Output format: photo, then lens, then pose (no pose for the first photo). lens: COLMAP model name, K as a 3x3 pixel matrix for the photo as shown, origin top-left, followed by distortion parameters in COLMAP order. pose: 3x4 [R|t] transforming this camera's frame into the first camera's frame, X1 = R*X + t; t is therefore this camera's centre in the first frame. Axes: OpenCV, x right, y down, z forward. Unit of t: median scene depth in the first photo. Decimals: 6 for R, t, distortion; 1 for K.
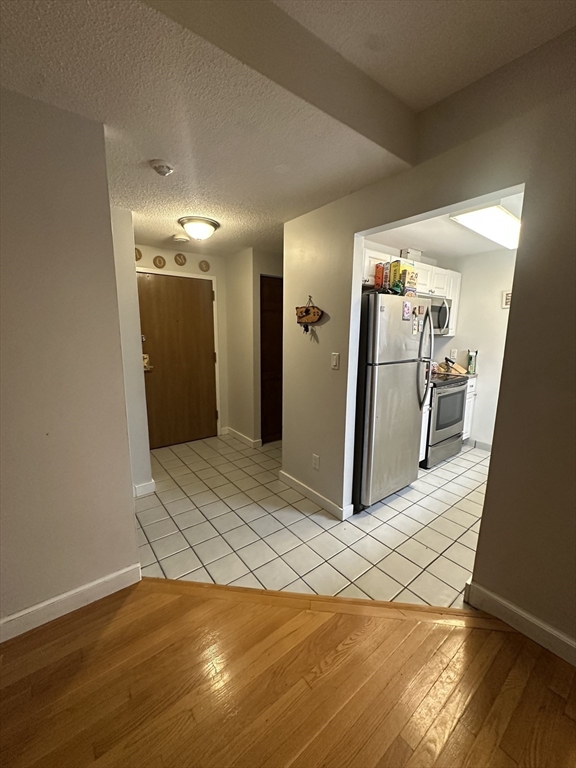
lens RADIAL K [[306.0, 0, 288.0], [0, 306.0, 384.0], [0, 0, 1]] dist [-0.002518, 0.000175]
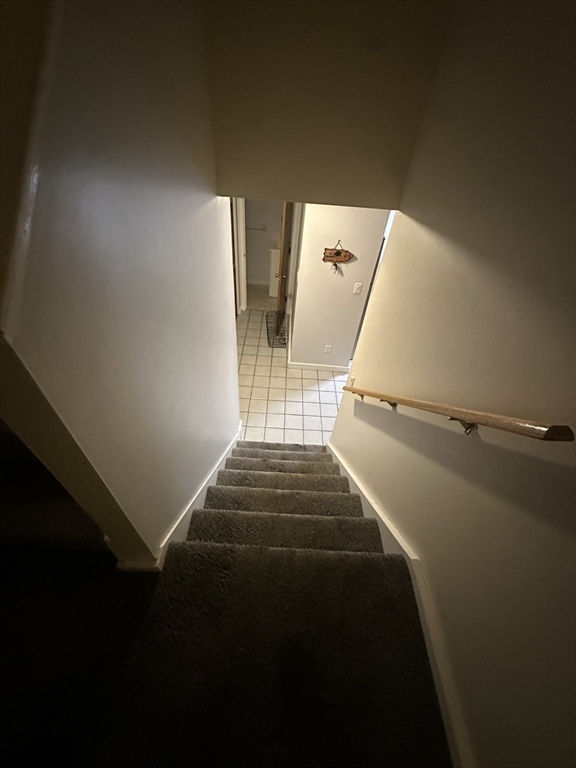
lens RADIAL K [[306.0, 0, 288.0], [0, 306.0, 384.0], [0, 0, 1]] dist [-0.002518, 0.000175]
pose [[0.632788, -0.506895, 0.585352, -0.871303], [0.069485, 0.790074, 0.609061, -0.476032], [-0.771201, -0.344734, 0.535170, 0.225078]]
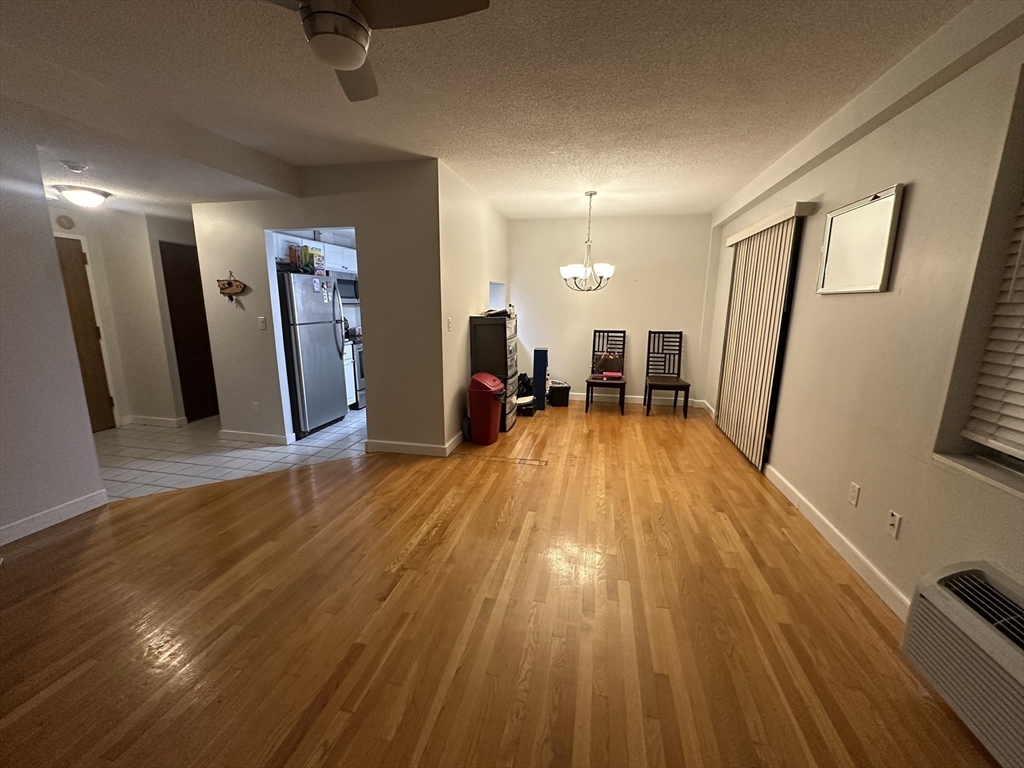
lens RADIAL K [[408.0, 0, 511.0], [0, 408.0, 384.8], [0, 0, 1]] dist [-0.002518, 0.000175]
pose [[0.769170, -0.130178, 0.625644, -0.112644], [0.112002, 0.991339, 0.068573, 0.137339], [-0.629152, 0.017329, 0.777089, -0.755485]]
